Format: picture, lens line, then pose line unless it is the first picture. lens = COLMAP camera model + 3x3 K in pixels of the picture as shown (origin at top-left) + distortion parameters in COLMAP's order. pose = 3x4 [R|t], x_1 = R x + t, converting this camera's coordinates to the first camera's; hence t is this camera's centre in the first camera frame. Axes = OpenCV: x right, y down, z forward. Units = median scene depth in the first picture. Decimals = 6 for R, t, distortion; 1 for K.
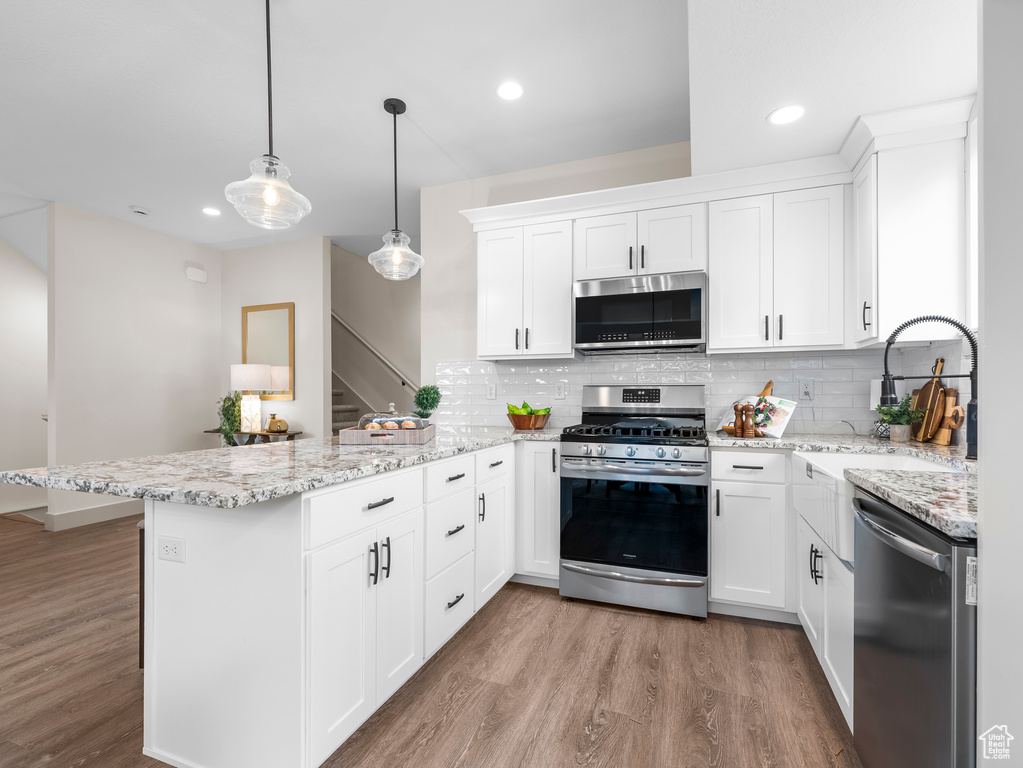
lens RADIAL K [[483.1, 0, 510.1], [0, 483.1, 394.4], [0, 0, 1]] dist [-0.001250, -0.000378]
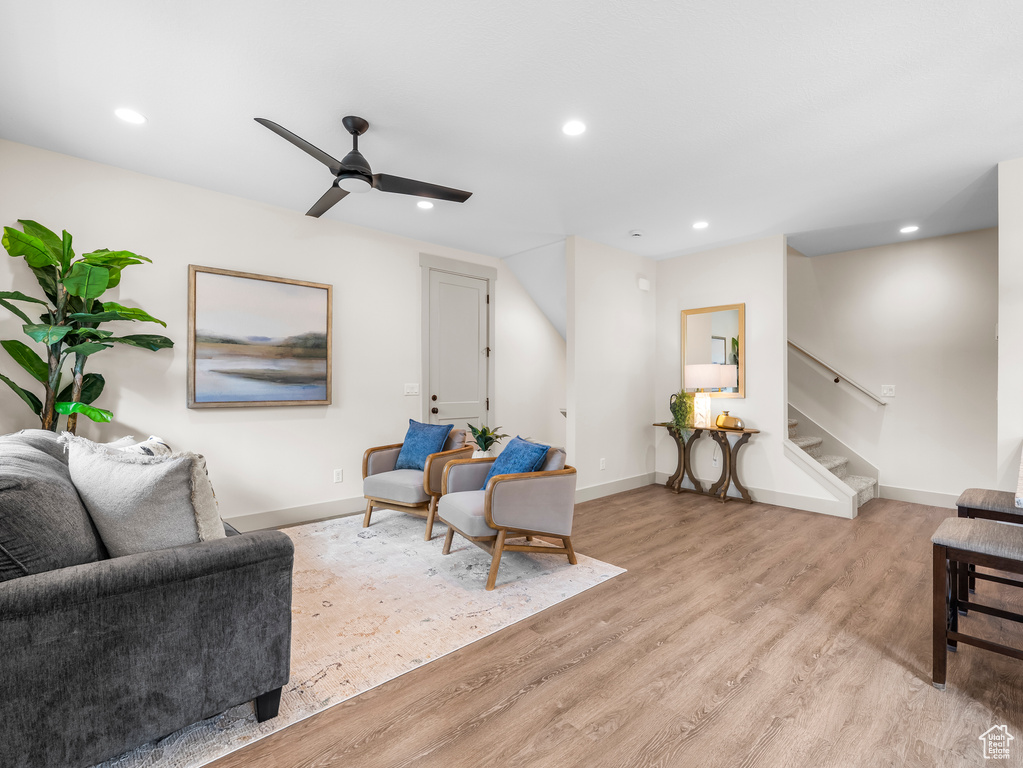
lens RADIAL K [[464.2, 0, 513.6], [0, 464.2, 376.5], [0, 0, 1]] dist [-0.005068, 0.000383]
pose [[0.896286, -0.000427, -0.443476, -0.457587], [-0.004513, 0.999939, -0.010084, -0.021925], [0.443454, 0.011040, 0.896229, -0.103805]]
